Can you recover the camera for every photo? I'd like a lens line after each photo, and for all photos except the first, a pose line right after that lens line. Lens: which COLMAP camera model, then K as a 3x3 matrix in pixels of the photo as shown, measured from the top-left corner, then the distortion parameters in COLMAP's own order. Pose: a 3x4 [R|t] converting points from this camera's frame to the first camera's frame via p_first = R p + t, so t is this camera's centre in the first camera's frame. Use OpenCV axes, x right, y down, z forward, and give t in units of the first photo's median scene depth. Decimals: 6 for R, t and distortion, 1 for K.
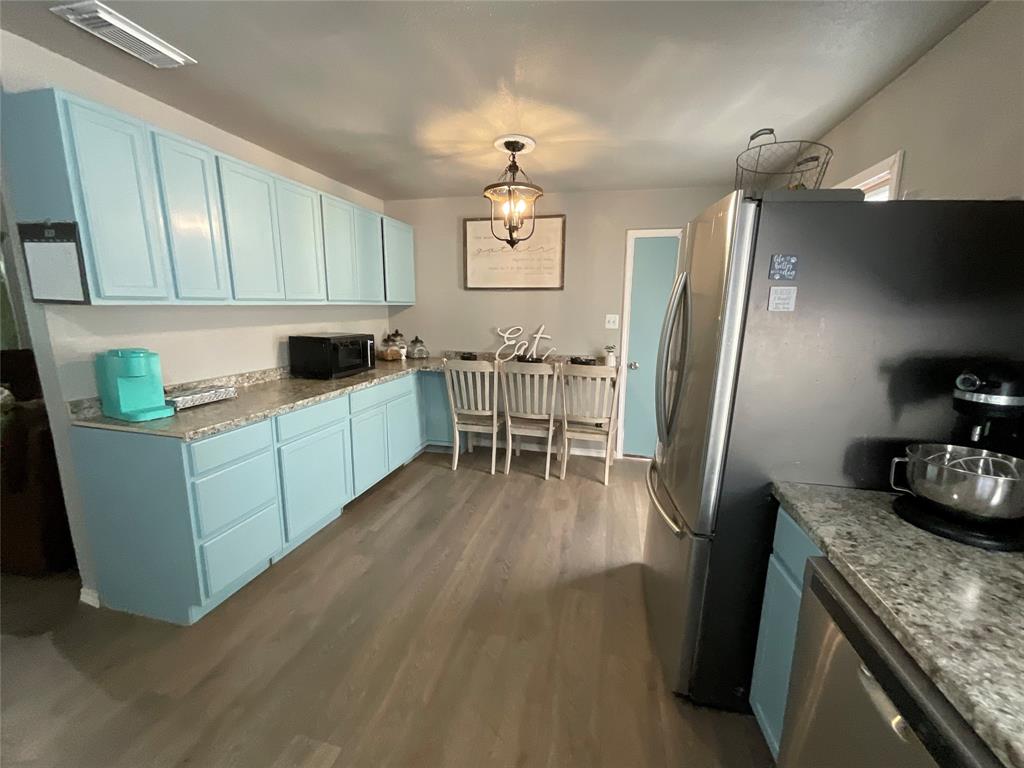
lens RADIAL K [[414.9, 0, 512.0], [0, 414.9, 384.0], [0, 0, 1]] dist [-0.000802, -0.000082]
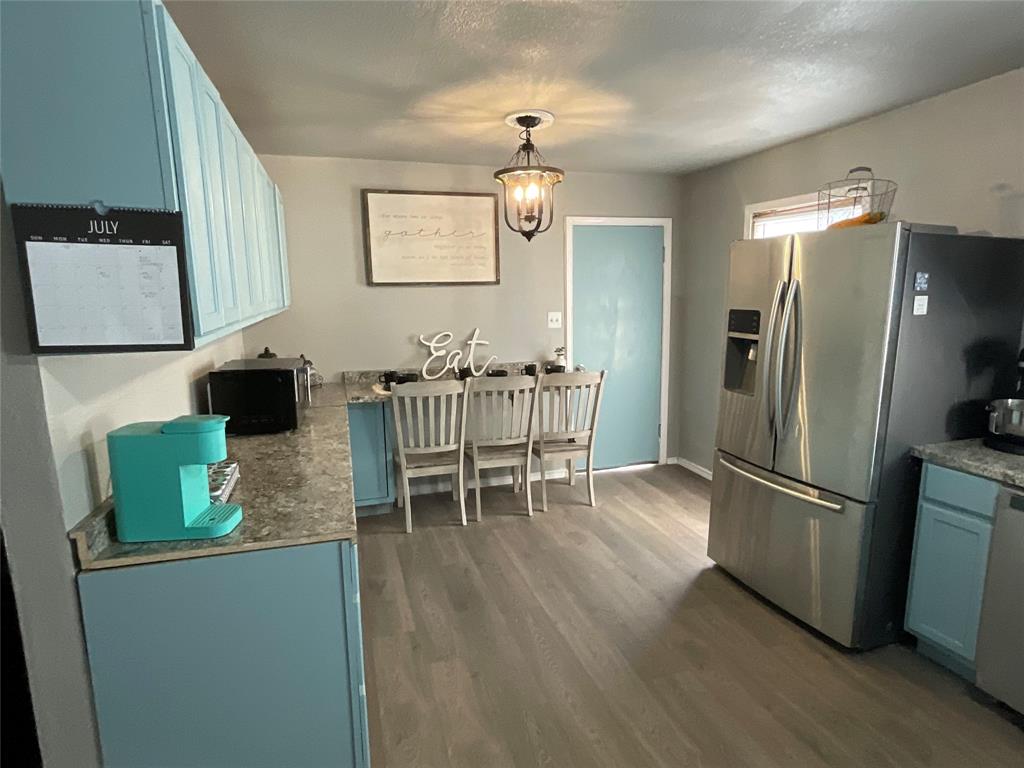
lens RADIAL K [[565.1, 0, 512.0], [0, 565.1, 384.0], [0, 0, 1]] dist [0.000409, 0.000897]
pose [[0.860168, -0.107257, 0.498605, -0.631771], [0.117913, 0.992972, 0.010184, -0.058739], [-0.496193, 0.050032, 0.866769, 0.047064]]
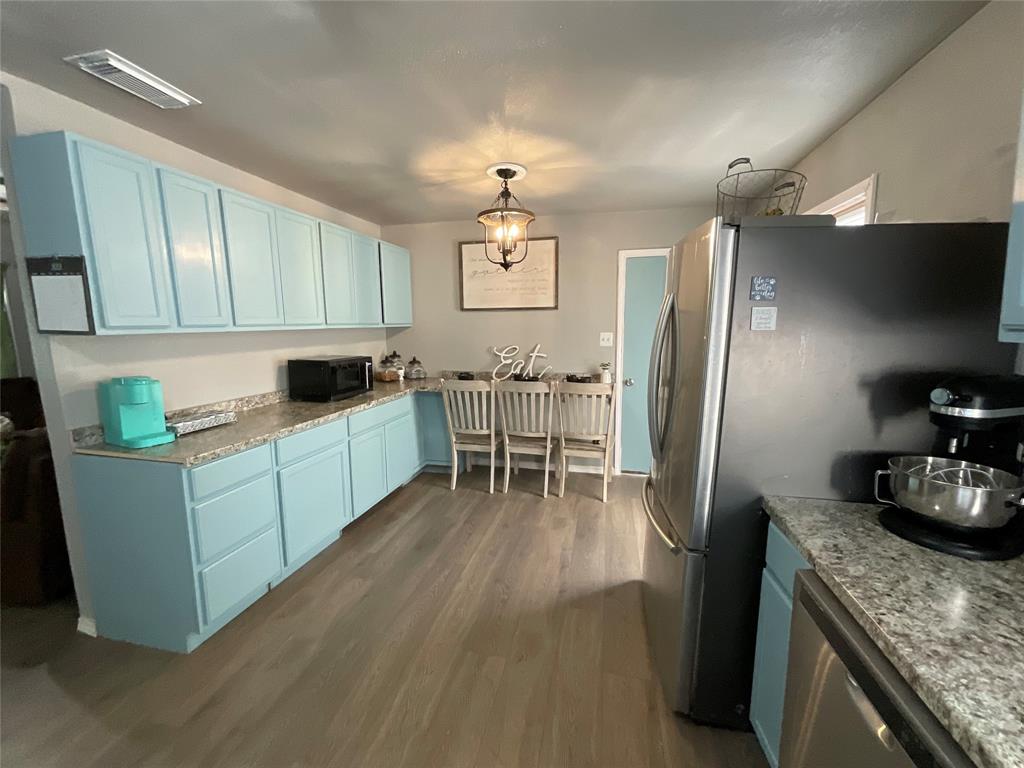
lens RADIAL K [[415.1, 0, 512.0], [0, 415.1, 384.0], [0, 0, 1]] dist [-0.000665, 0.000456]
pose [[0.999819, -0.018634, 0.003771, 0.005920], [0.018774, 0.998963, -0.041489, -0.004559], [-0.002994, 0.041552, 0.999132, -0.015510]]
